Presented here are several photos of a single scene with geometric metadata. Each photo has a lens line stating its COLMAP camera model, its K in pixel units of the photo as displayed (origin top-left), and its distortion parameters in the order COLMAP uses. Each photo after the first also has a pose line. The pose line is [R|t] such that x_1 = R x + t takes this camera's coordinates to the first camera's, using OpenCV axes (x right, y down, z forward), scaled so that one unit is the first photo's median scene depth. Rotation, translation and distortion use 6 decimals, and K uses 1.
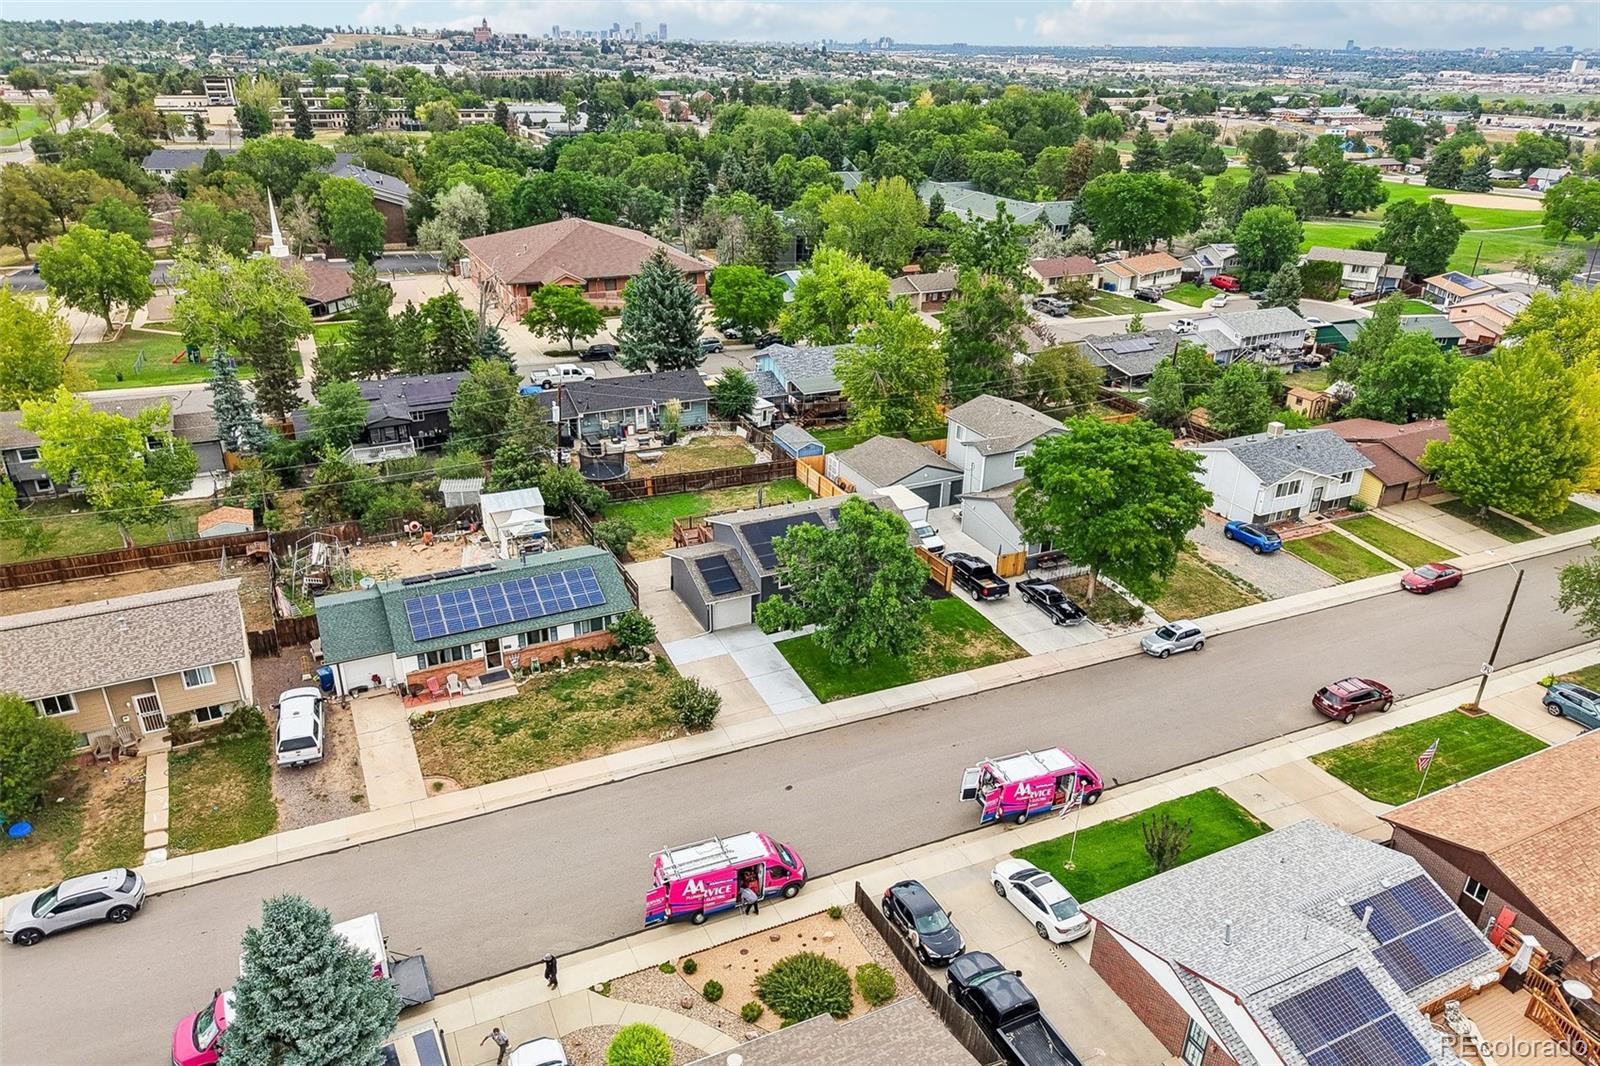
lens RADIAL K [[1065.7, 0, 800.0], [0, 1065.7, 533.0], [0, 0, 1]] dist [0.042450, -0.033783]
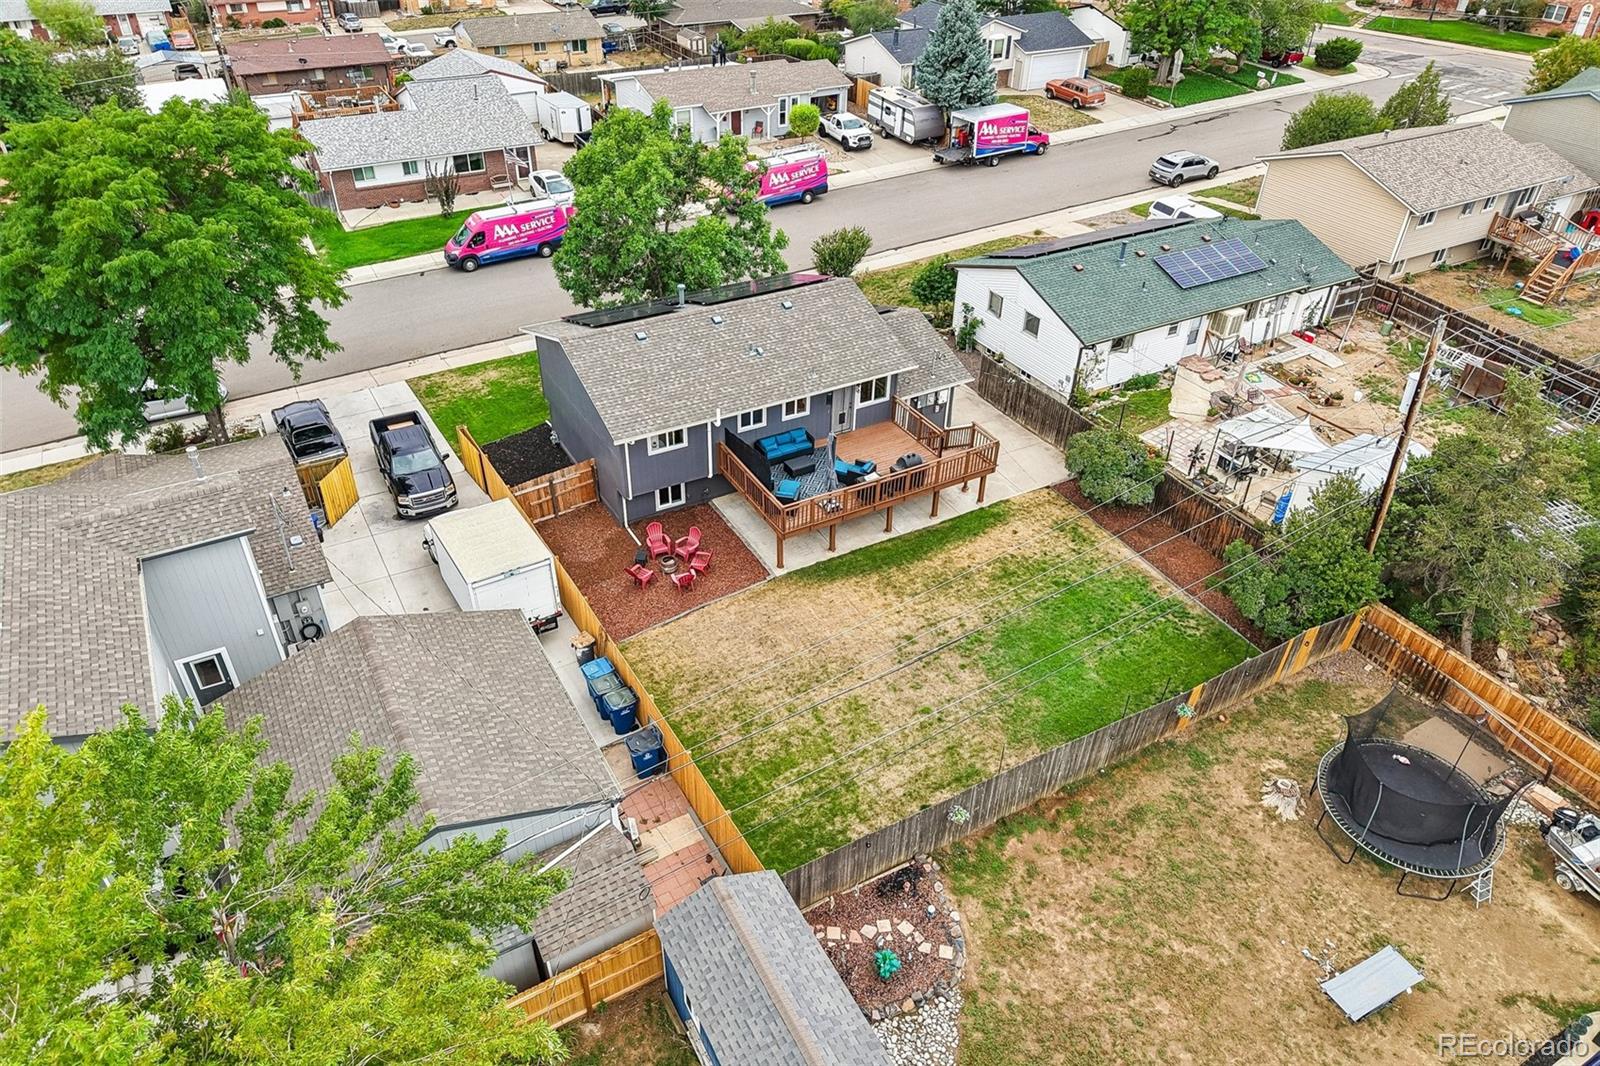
lens RADIAL K [[1072.1, 0, 798.1], [0, 1072.1, 536.6], [0, 0, 1]] dist [0.012513, -0.002843]
pose [[-0.996850, 0.011837, -0.078419, 0.009914], [-0.062114, 0.498255, 0.864803, -0.331885], [0.049309, 0.866950, -0.495950, 1.031122]]
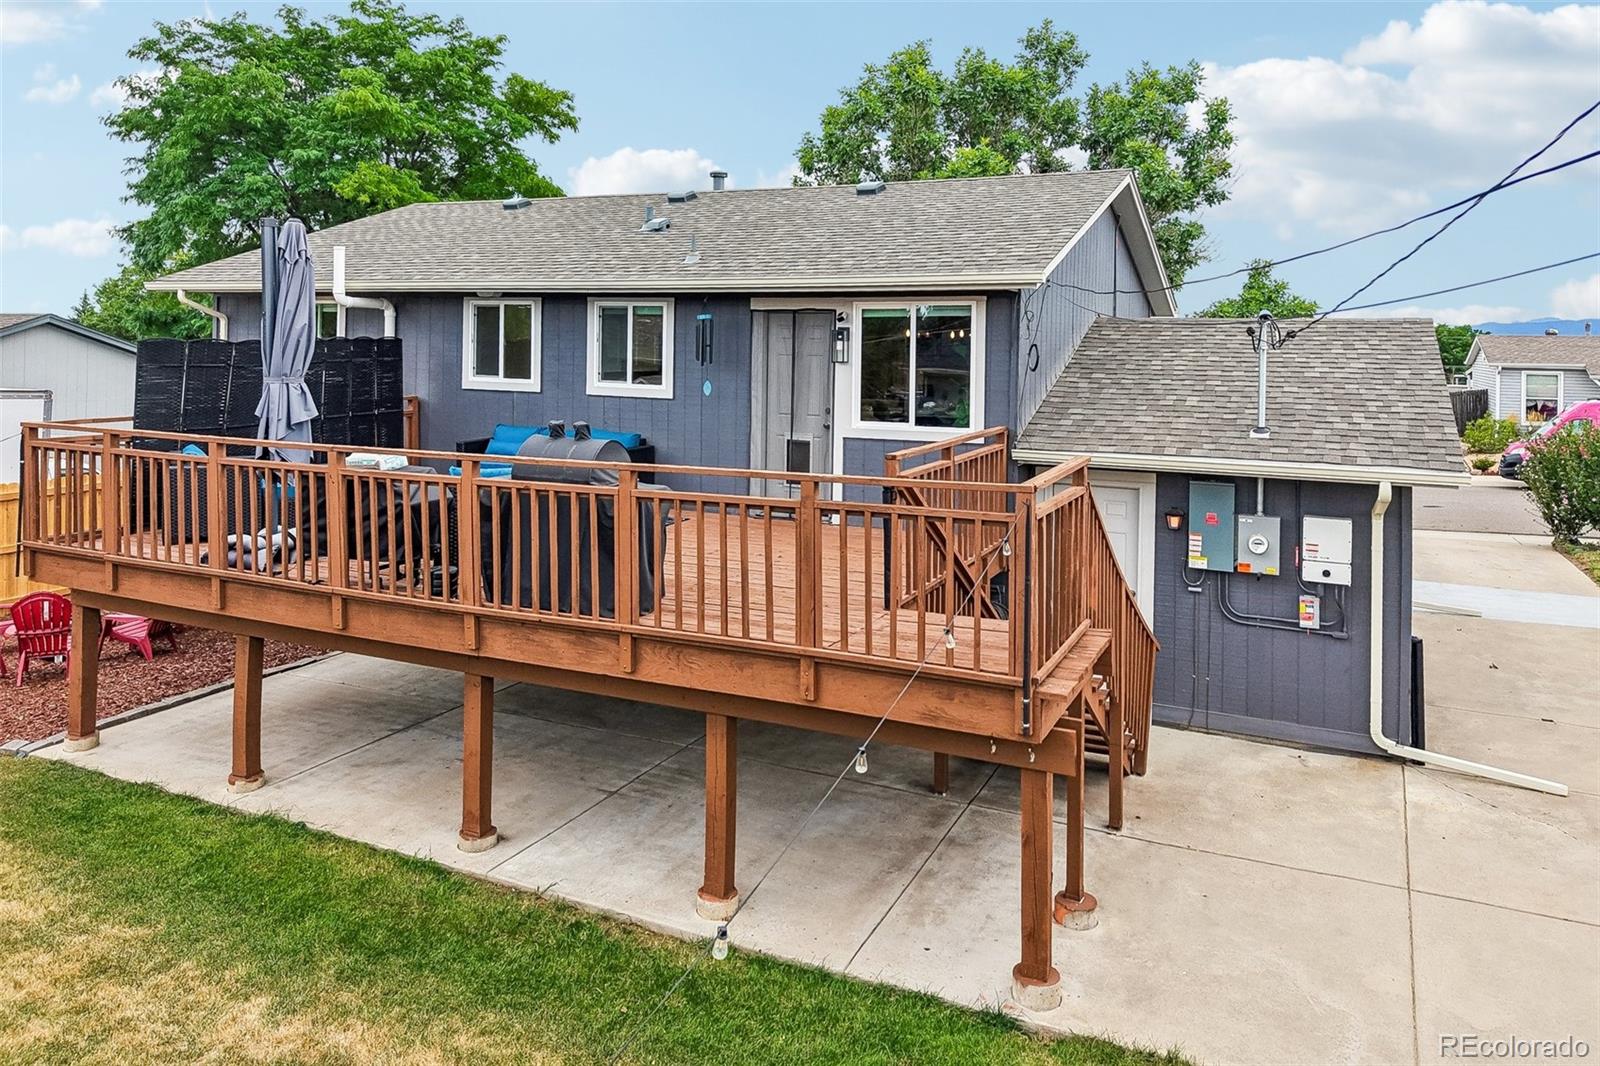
lens RADIAL K [[1124.5, 0, 806.0], [0, 1124.5, 376.0], [0, 0, 1]] dist [0.008181, 0.003339]
pose [[-0.632396, -0.051665, 0.772921, -0.135000], [0.295245, 0.906385, 0.302153, -0.038654], [-0.716174, 0.419282, -0.557940, 0.847347]]
